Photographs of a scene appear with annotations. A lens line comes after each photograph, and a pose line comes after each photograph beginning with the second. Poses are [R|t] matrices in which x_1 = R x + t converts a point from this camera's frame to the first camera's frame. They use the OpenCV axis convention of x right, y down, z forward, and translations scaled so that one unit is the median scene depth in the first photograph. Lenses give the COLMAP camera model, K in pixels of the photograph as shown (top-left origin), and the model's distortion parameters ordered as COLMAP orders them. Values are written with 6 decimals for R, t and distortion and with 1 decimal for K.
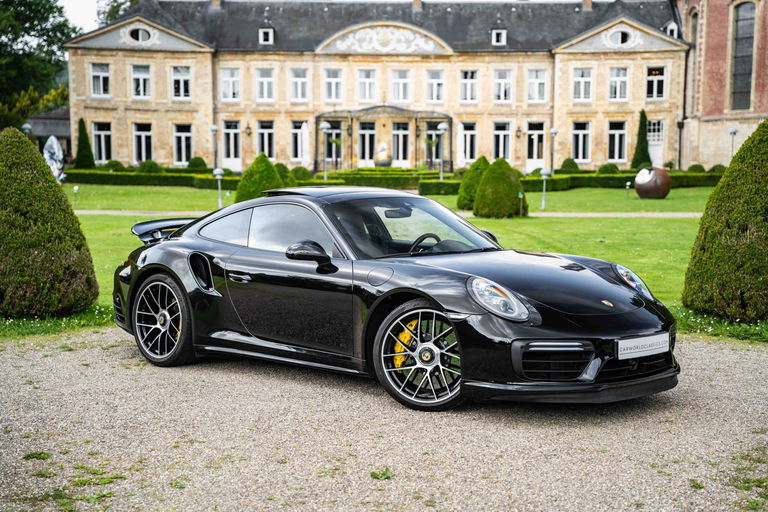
lens RADIAL K [[1236.6, 0, 384.0], [0, 1236.6, 256.0], [0, 0, 1]] dist [0.257476, -0.002084]
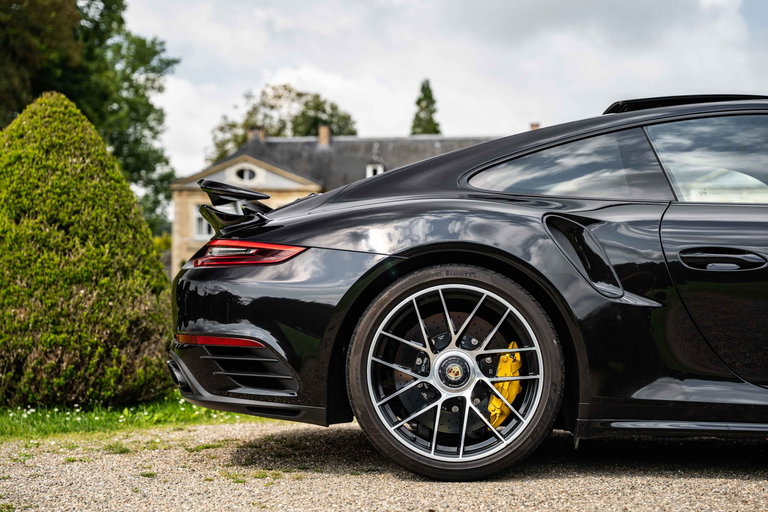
lens RADIAL K [[1222.6, 0, 384.0], [0, 1222.6, 256.0], [0, 0, 1]] dist [0.245902, 0.071286]
pose [[0.997250, -0.001682, -0.074095, -0.096886], [-0.008091, 0.991296, -0.131399, 0.053546], [0.073671, 0.131638, 0.988557, 0.448270]]
